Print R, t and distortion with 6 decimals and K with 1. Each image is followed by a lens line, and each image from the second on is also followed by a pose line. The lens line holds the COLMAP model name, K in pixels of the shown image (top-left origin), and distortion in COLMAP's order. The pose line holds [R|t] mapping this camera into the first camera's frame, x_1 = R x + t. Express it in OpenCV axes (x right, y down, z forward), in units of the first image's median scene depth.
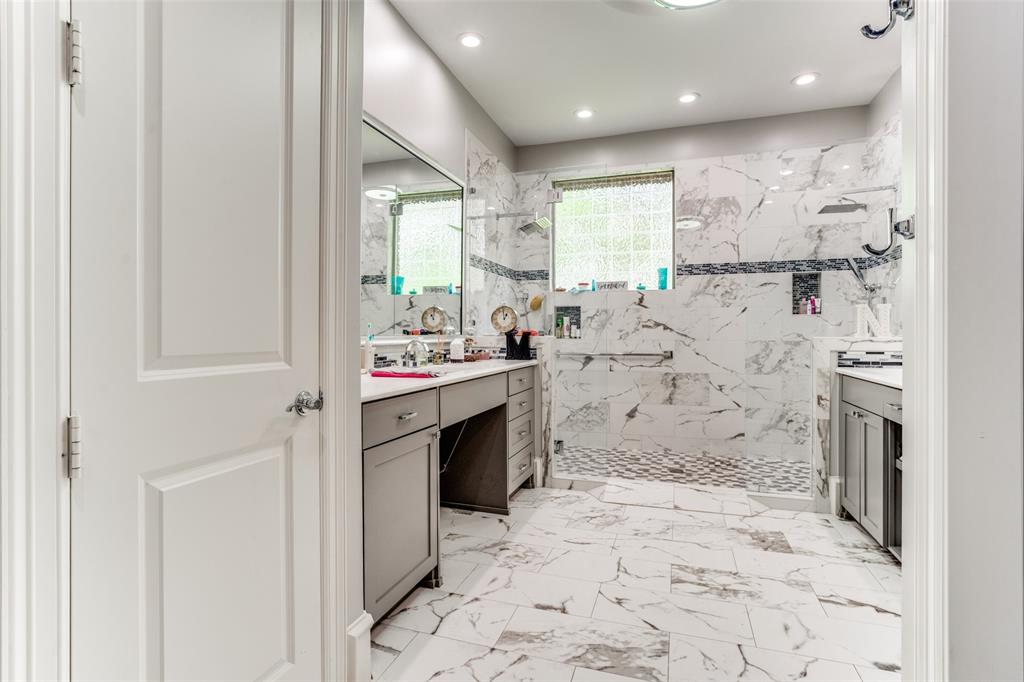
lens RADIAL K [[555.5, 0, 509.5], [0, 555.5, 337.3], [0, 0, 1]] dist [-0.055273, 0.019977]
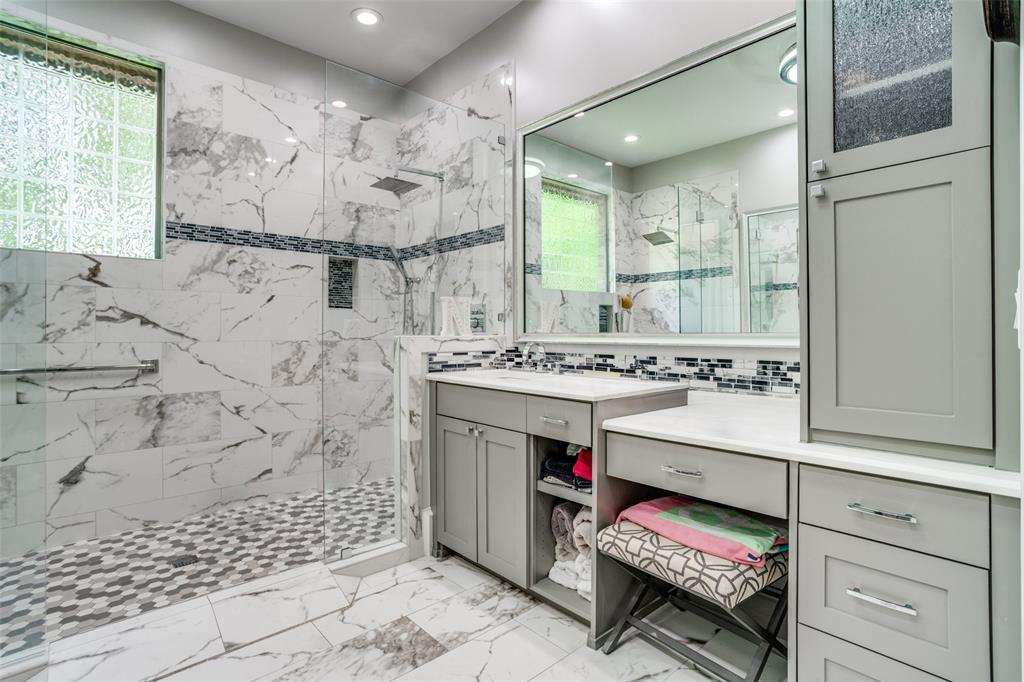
lens RADIAL K [[555.5, 0, 608.4], [0, 555.5, 329.4], [0, 0, 1]] dist [-0.055273, 0.019977]
pose [[0.475819, 0.004476, 0.879532, 0.005980], [0.005375, 0.999954, -0.007996, -0.001432], [-0.879527, 0.008533, 0.475773, 0.274113]]
